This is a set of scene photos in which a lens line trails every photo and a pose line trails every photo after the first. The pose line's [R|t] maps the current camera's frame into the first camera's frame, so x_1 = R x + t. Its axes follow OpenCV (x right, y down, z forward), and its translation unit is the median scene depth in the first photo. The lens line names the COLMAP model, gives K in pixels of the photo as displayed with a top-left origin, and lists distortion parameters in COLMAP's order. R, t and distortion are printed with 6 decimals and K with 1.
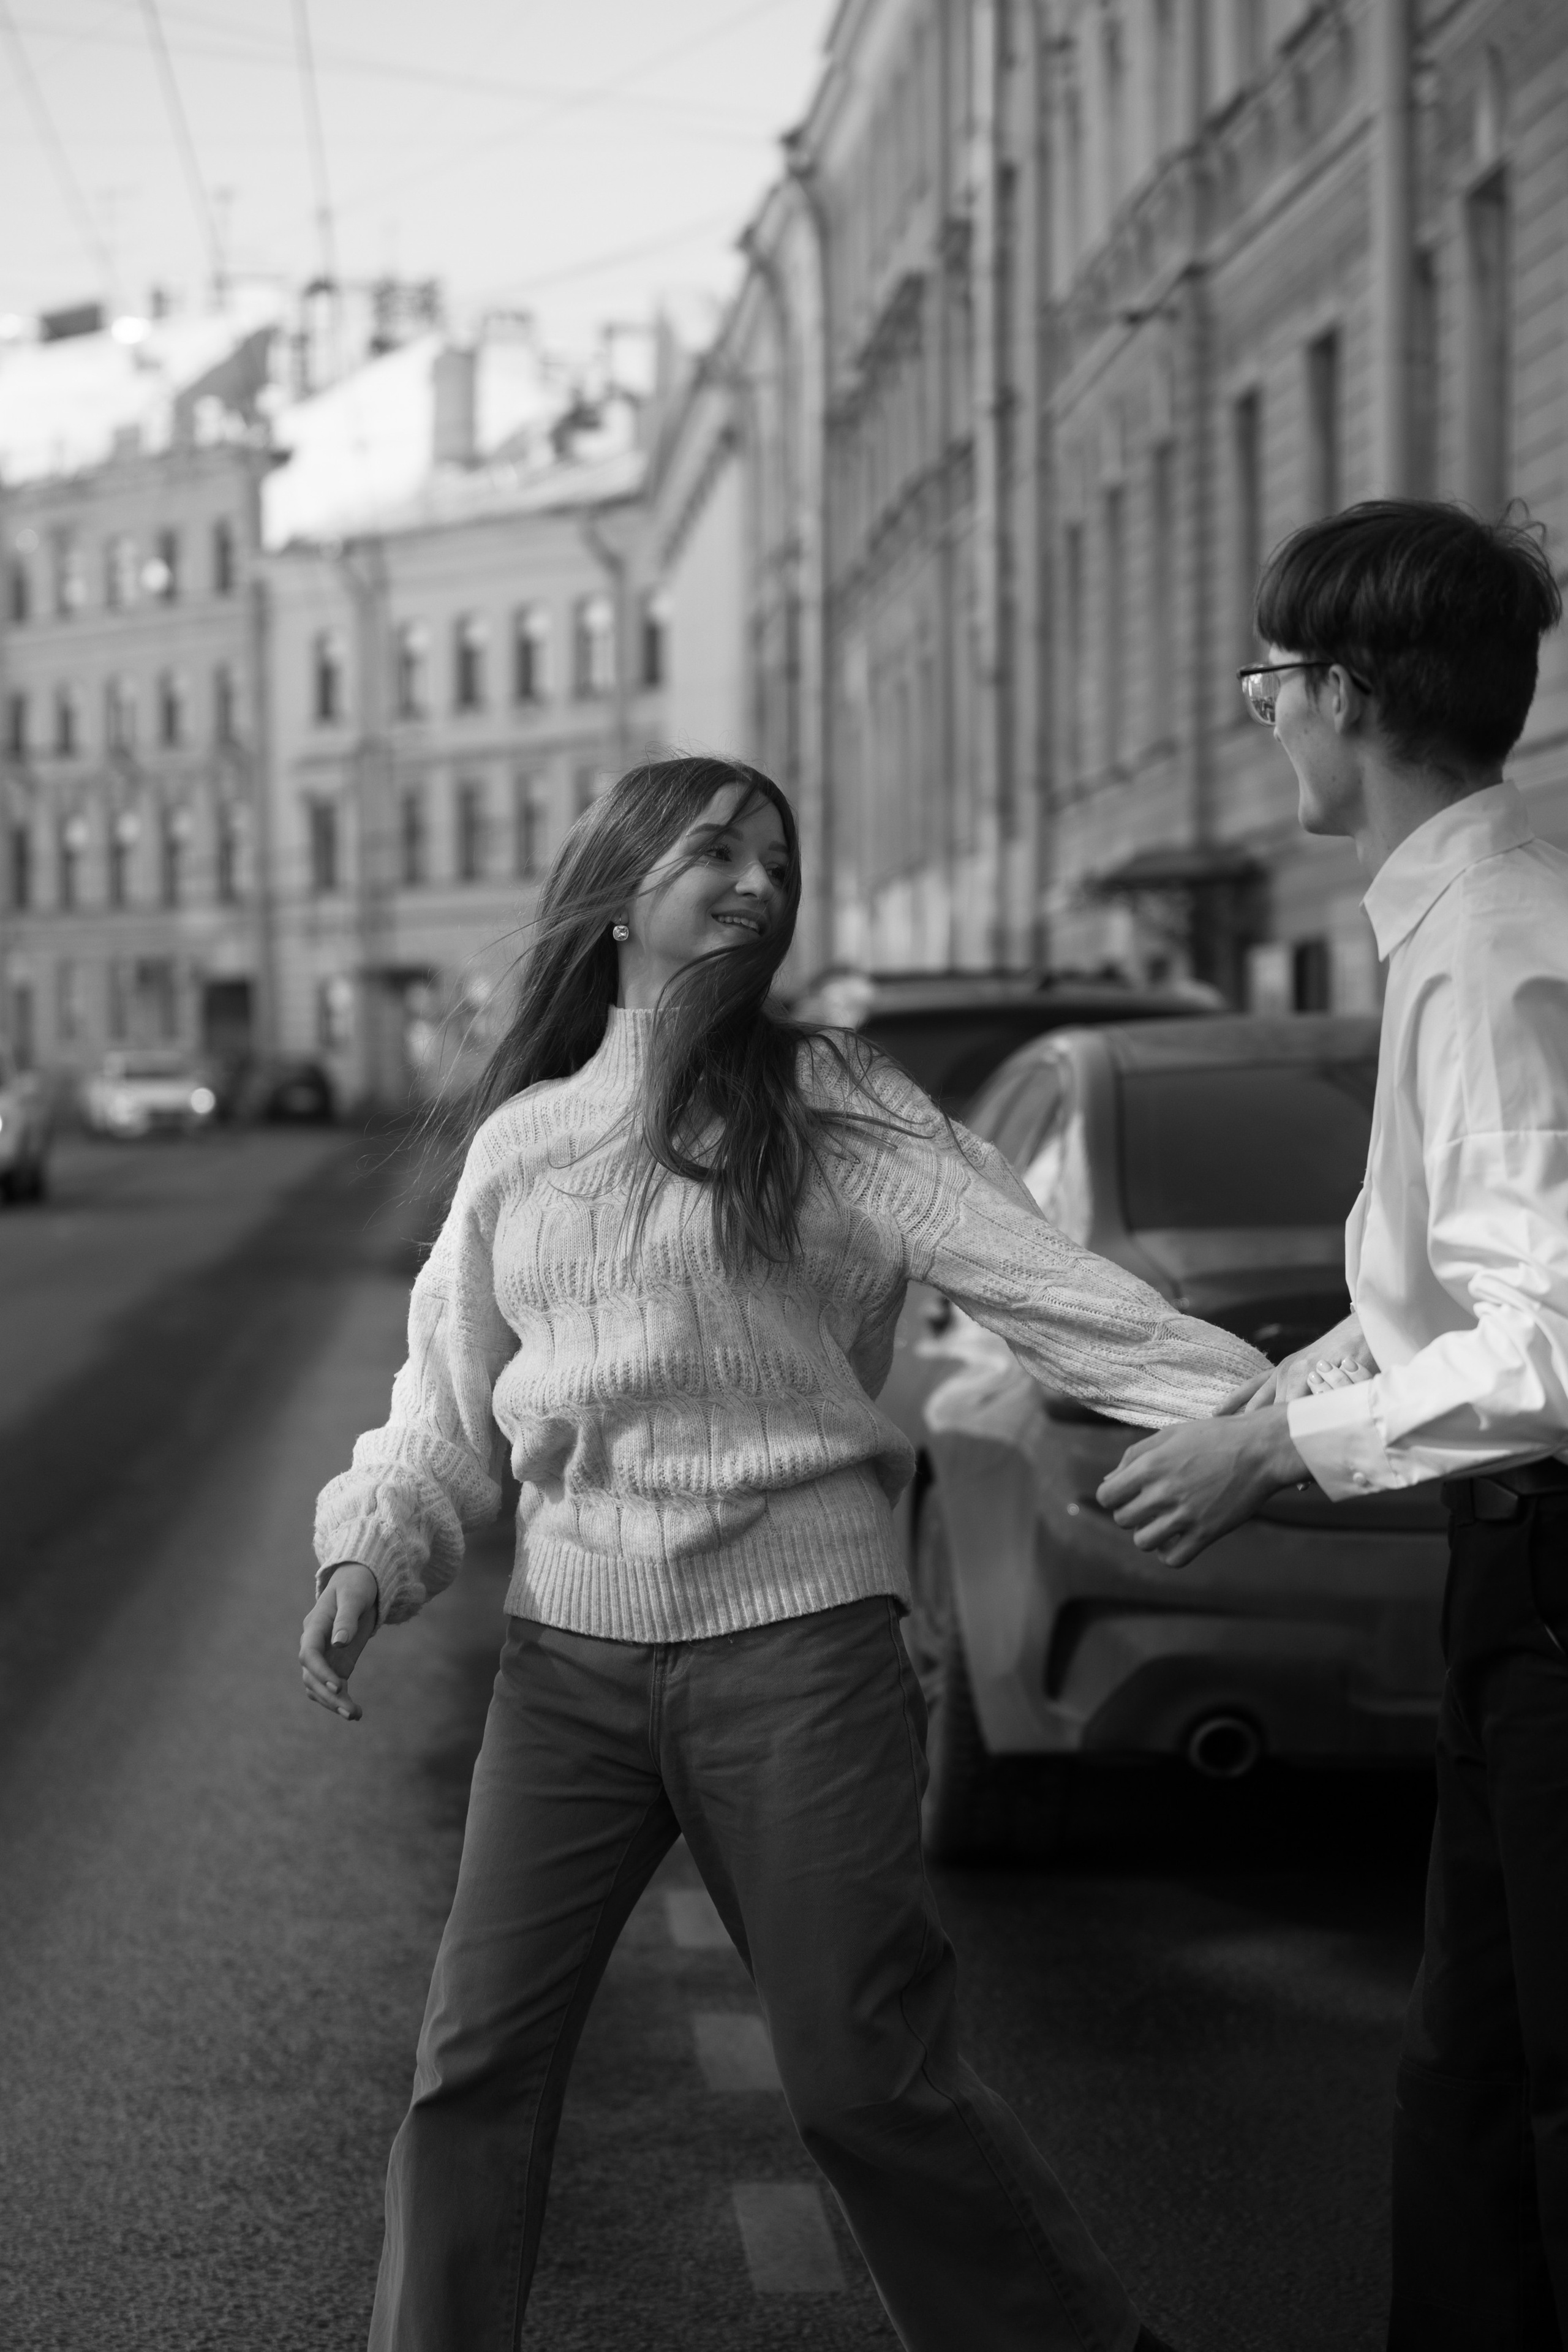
lens RADIAL K [[4483.5, 0, 751.6], [0, 4483.5, 1176.3], [0, 0, 1]] dist [0.001874, 0.038882]
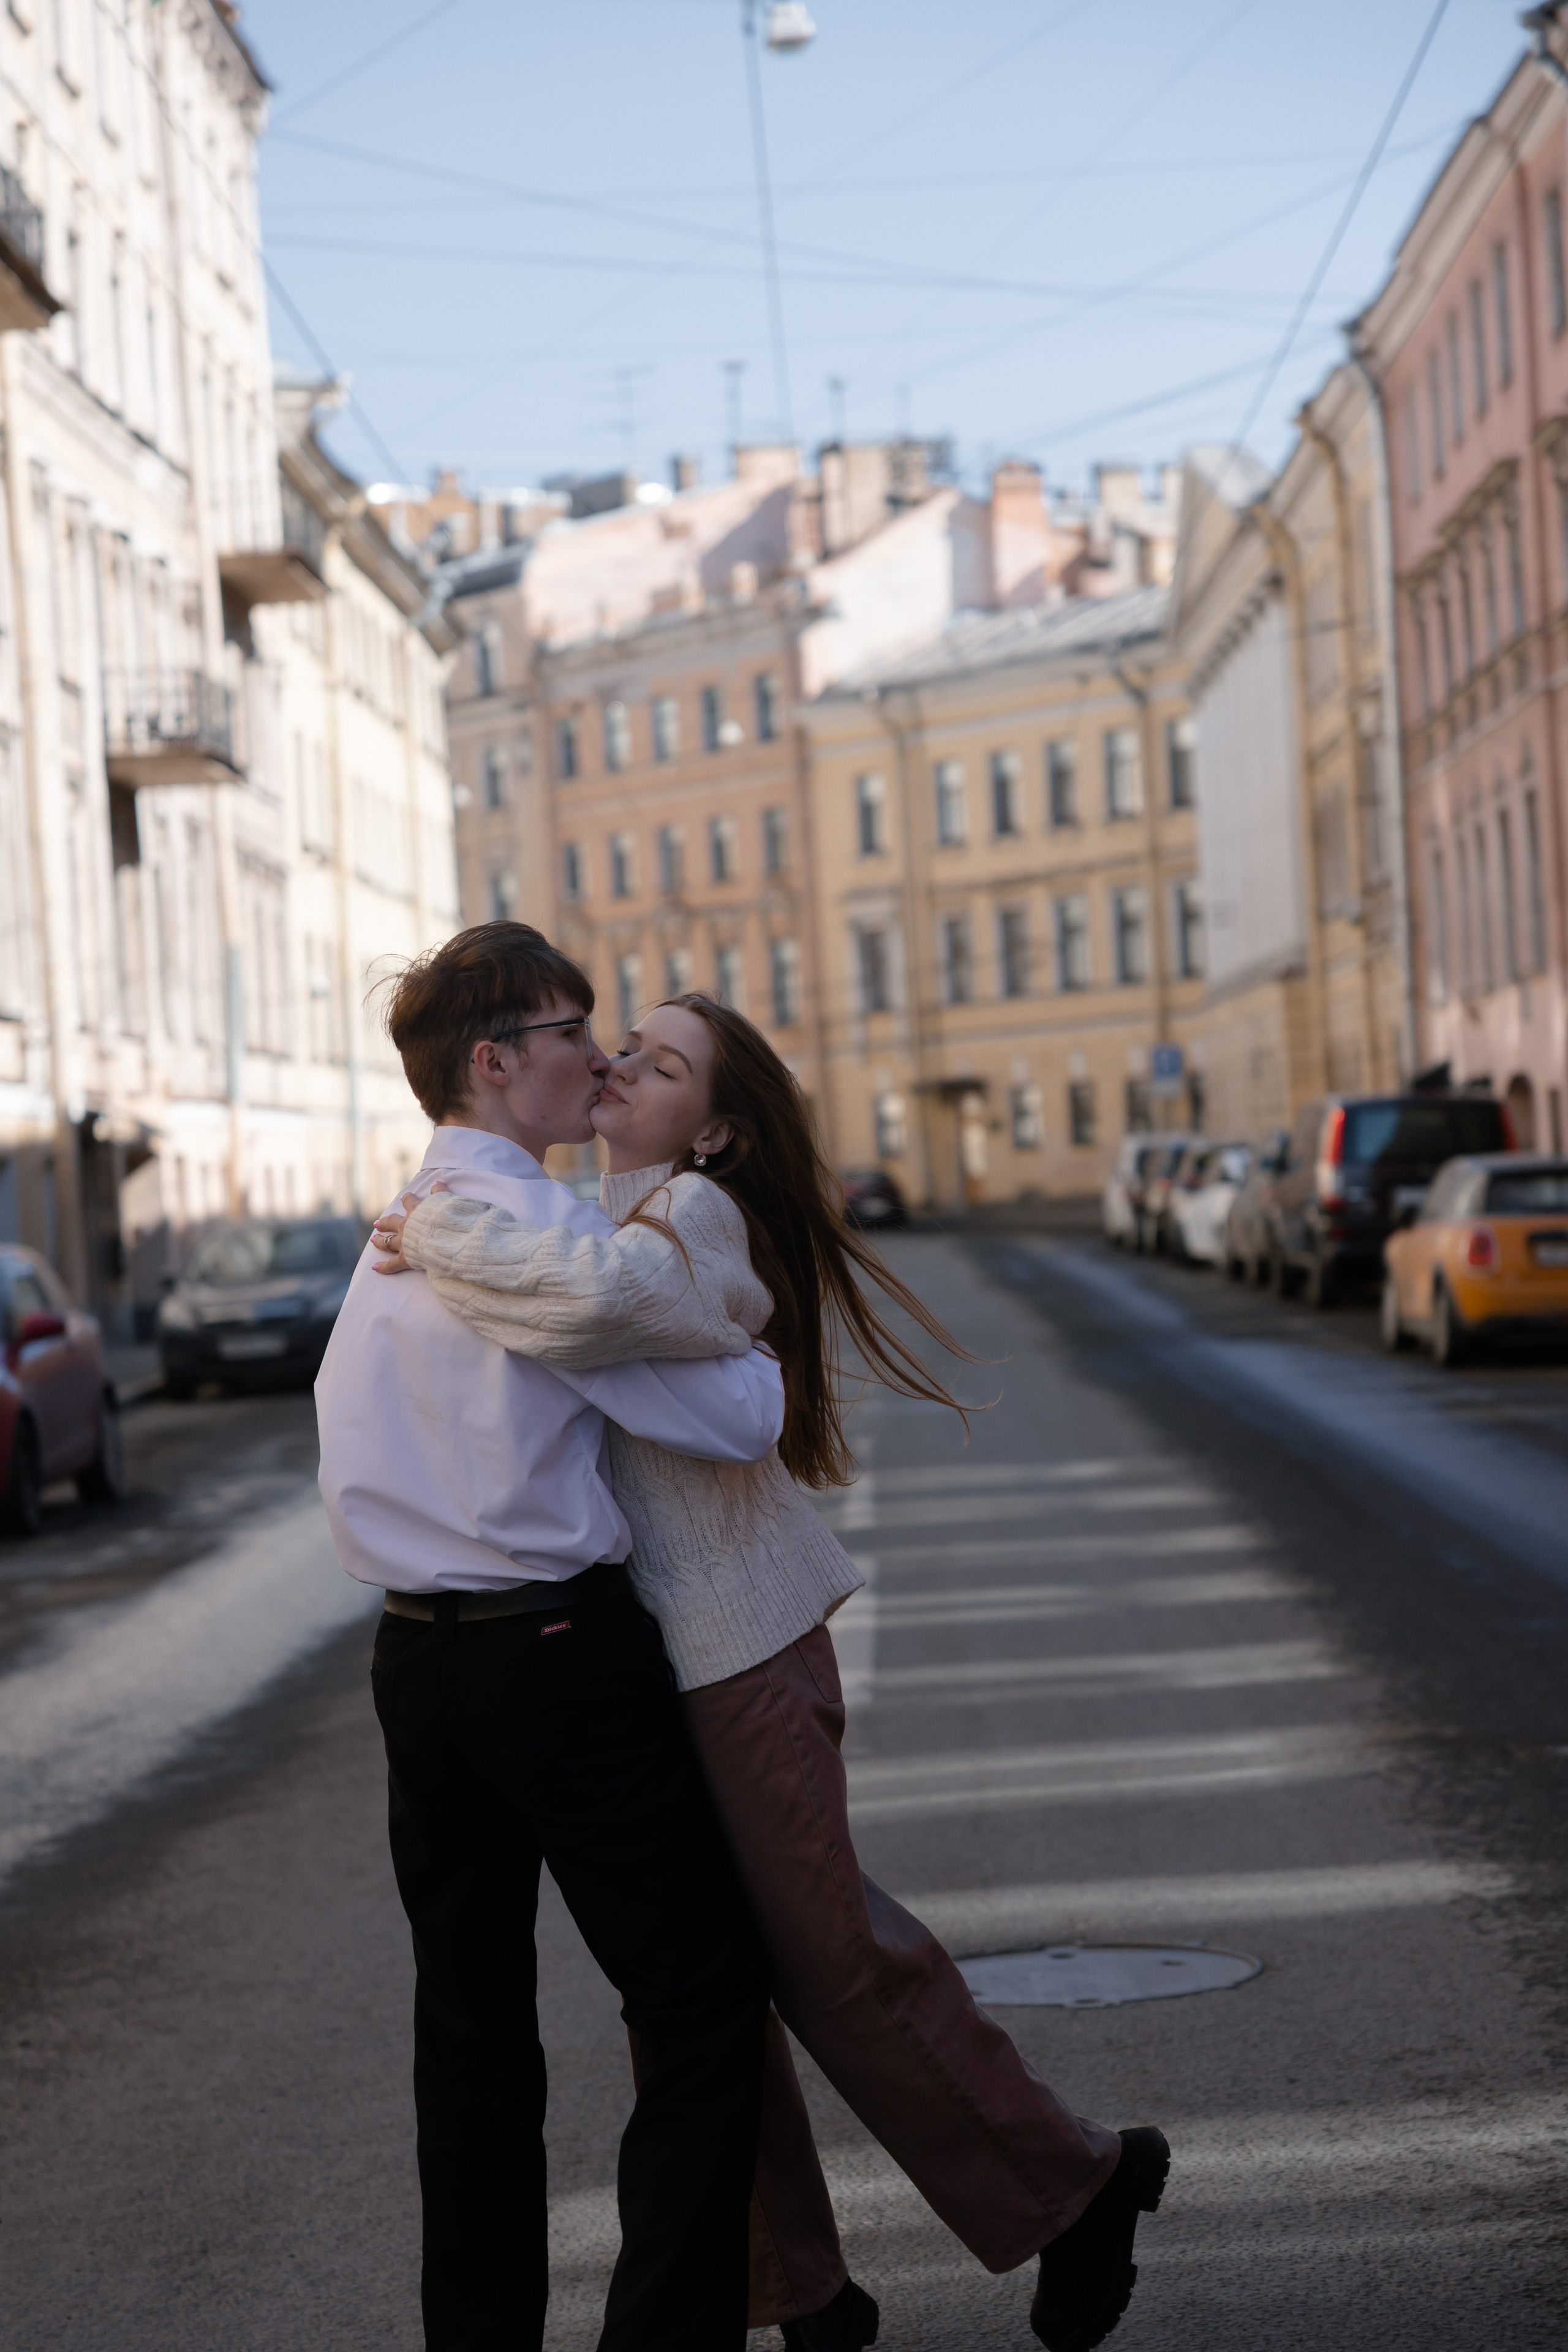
lens RADIAL K [[4483.5, 0, 751.6], [0, 4483.5, 1176.3], [0, 0, 1]] dist [0.001874, 0.038882]
pose [[0.994387, -0.048682, -0.093937, -0.027253], [0.046562, 0.998612, -0.024625, 0.000707], [0.095005, 0.020113, 0.995274, -0.074648]]
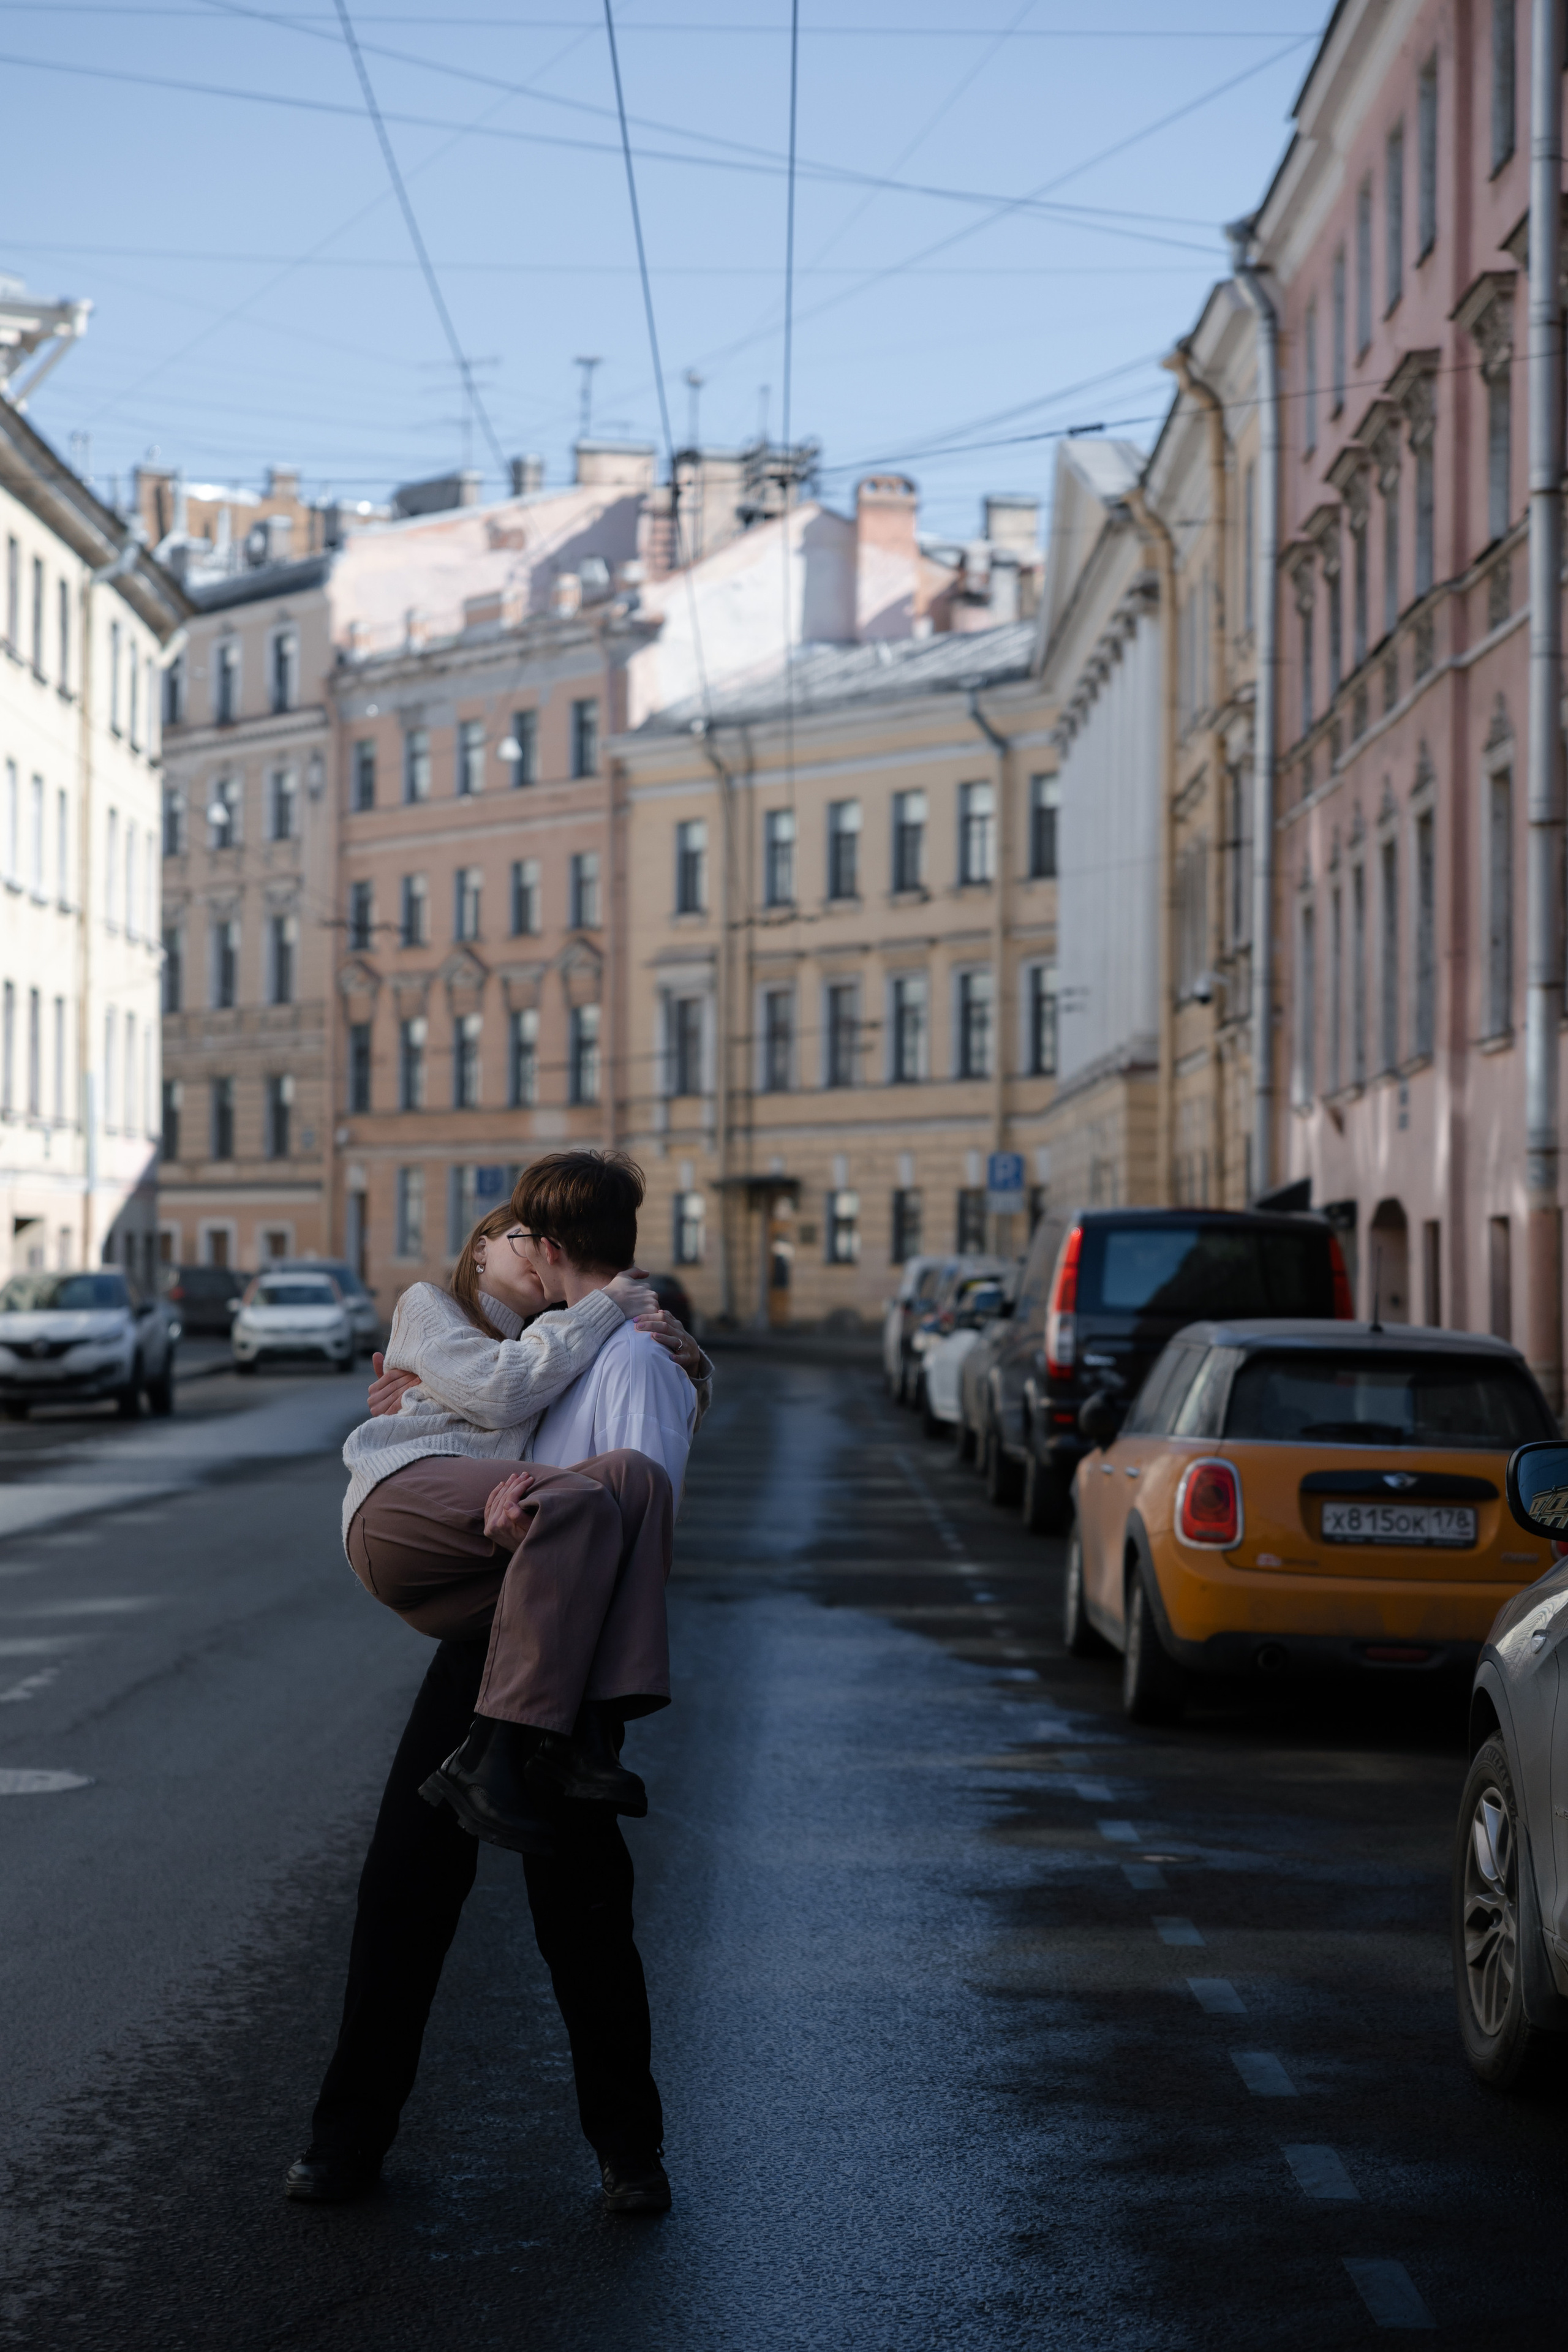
lens RADIAL K [[4483.5, 0, 751.6], [0, 4483.5, 1176.3], [0, 0, 1]] dist [0.001874, 0.038882]
pose [[0.996992, 0.014364, -0.076159, -0.010518], [-0.017999, 0.998720, -0.047266, -0.003303], [0.075382, 0.048494, 0.995975, 0.081033]]
